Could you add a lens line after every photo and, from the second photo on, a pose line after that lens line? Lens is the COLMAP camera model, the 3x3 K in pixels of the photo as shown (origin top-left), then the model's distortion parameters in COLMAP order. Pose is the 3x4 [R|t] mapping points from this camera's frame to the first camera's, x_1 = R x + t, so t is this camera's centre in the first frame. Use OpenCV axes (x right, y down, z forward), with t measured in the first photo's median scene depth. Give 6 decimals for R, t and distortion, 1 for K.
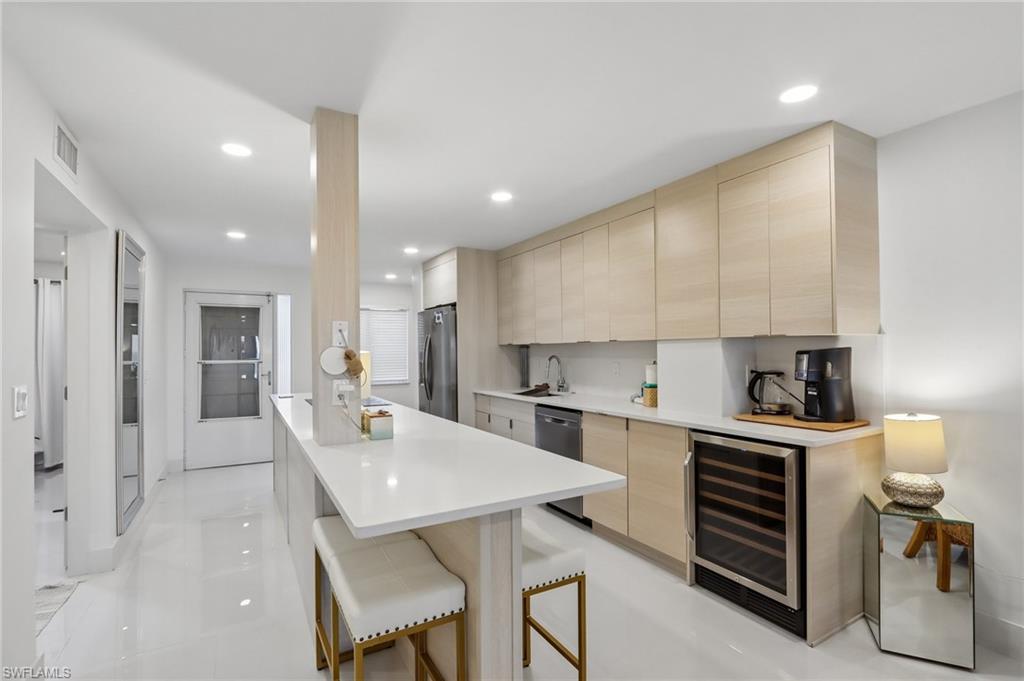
lens RADIAL K [[476.1, 0, 508.0], [0, 476.1, 345.4], [0, 0, 1]] dist [-0.013370, 0.002480]
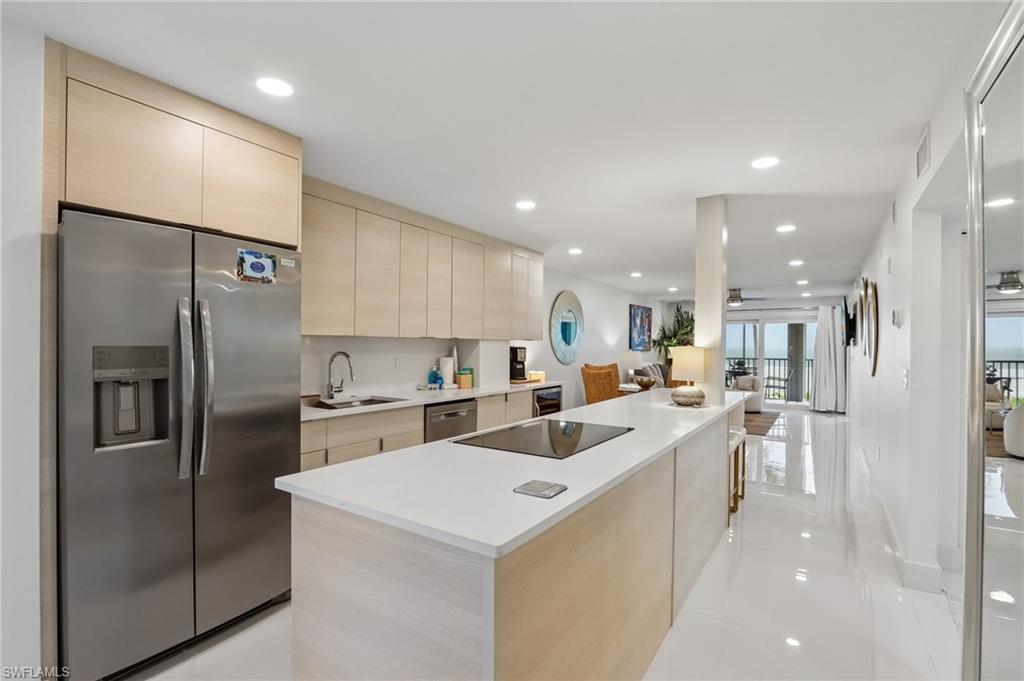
lens RADIAL K [[476.1, 0, 507.9], [0, 476.1, 346.2], [0, 0, 1]] dist [-0.013370, 0.002480]
pose [[-0.444925, 0.004699, 0.895555, -0.840704], [-0.014306, 0.999821, -0.012354, 0.021438], [-0.895453, -0.018308, -0.444779, 1.312795]]
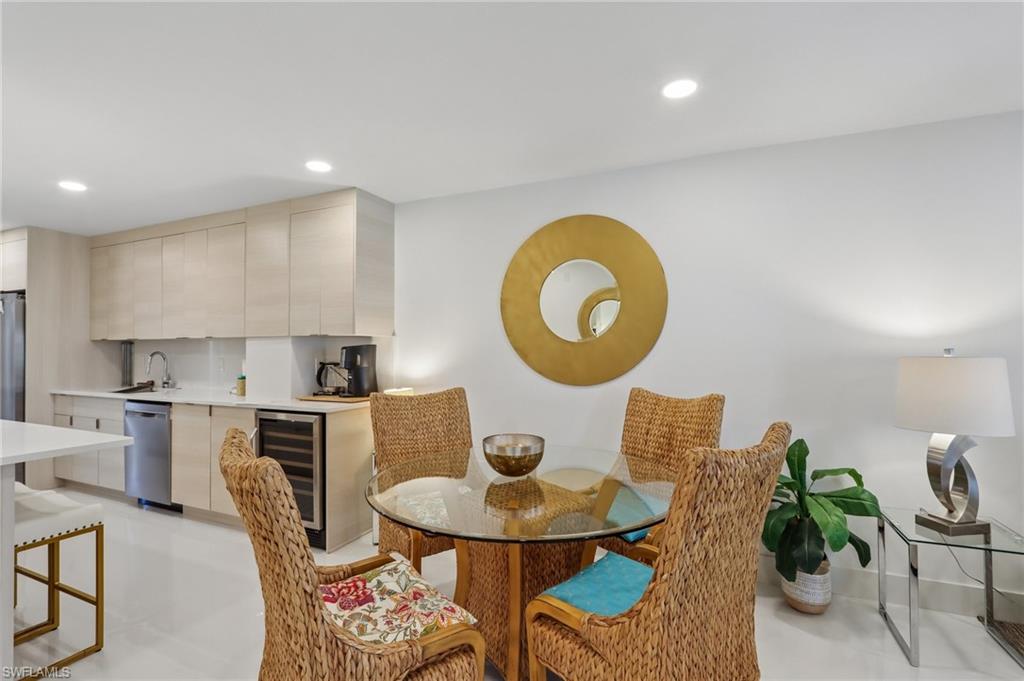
lens RADIAL K [[476.1, 0, 503.6], [0, 476.1, 342.4], [0, 0, 1]] dist [-0.013370, 0.002480]
pose [[0.809950, 0.018151, 0.586217, 0.122039], [-0.012173, 0.999826, -0.014138, 0.008425], [-0.586372, 0.004315, 0.810030, -0.258622]]
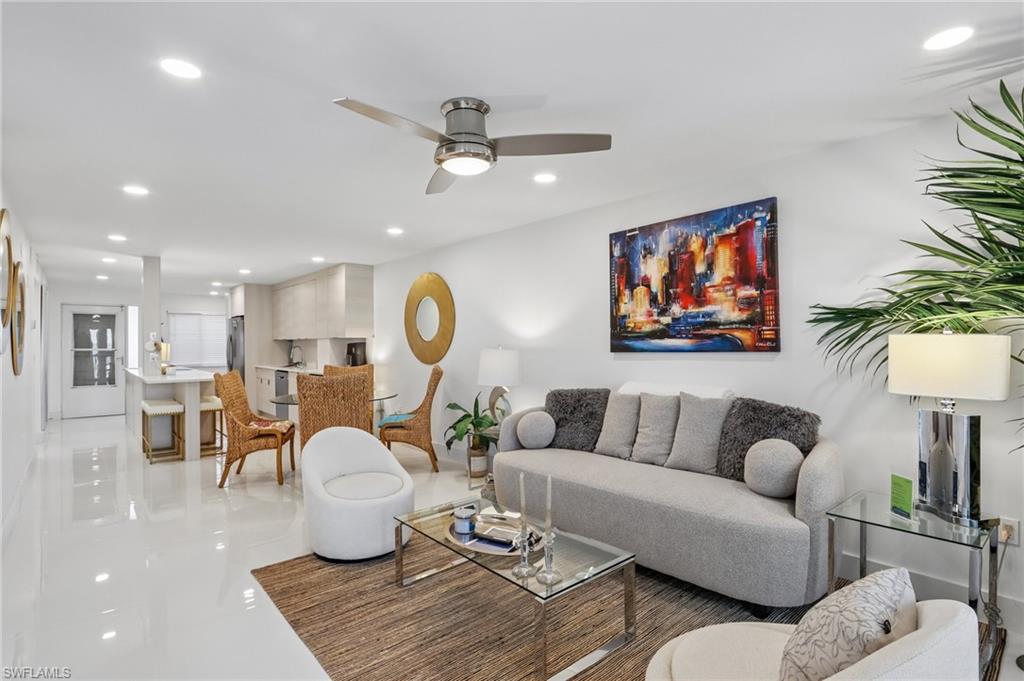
lens RADIAL K [[509.3, 0, 511.6], [0, 509.3, 346.5], [0, 0, 1]] dist [-0.005597, 0.000079]
pose [[0.981509, 0.003723, 0.191380, 0.637049], [-0.006573, 0.999877, 0.014262, -0.012280], [-0.191303, -0.015257, 0.981412, -1.298785]]
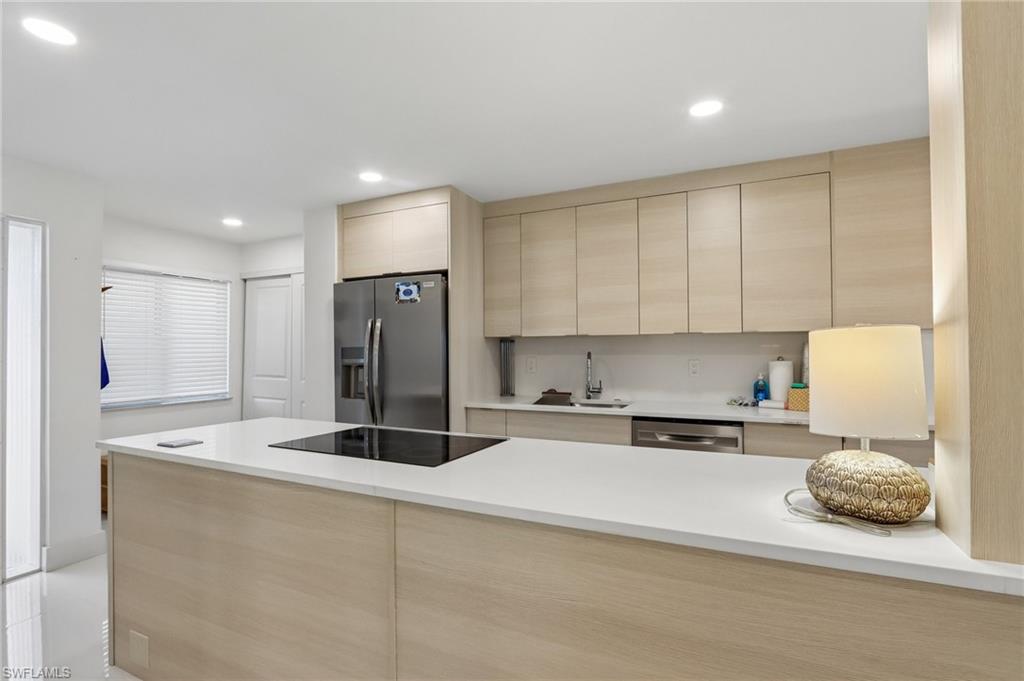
lens RADIAL K [[476.1, 0, 517.4], [0, 476.1, 335.6], [0, 0, 1]] dist [-0.013370, 0.002480]
pose [[0.817194, 0.019639, 0.576027, -0.517938], [-0.007568, 0.999699, -0.023346, 0.017443], [-0.576312, 0.014719, 0.817097, 0.534181]]
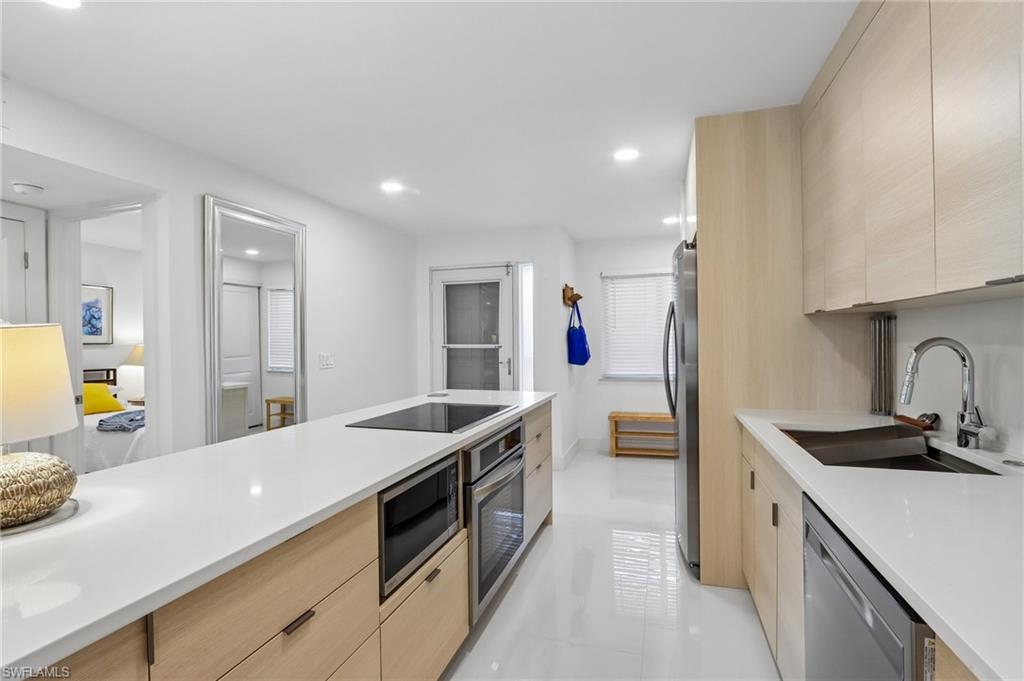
lens RADIAL K [[476.1, 0, 511.1], [0, 476.1, 344.1], [0, 0, 1]] dist [-0.013370, 0.002480]
pose [[0.678828, 0.008030, -0.734253, 0.161440], [0.012051, 0.999684, 0.022075, 0.017915], [0.734198, -0.023834, 0.678517, 0.665869]]
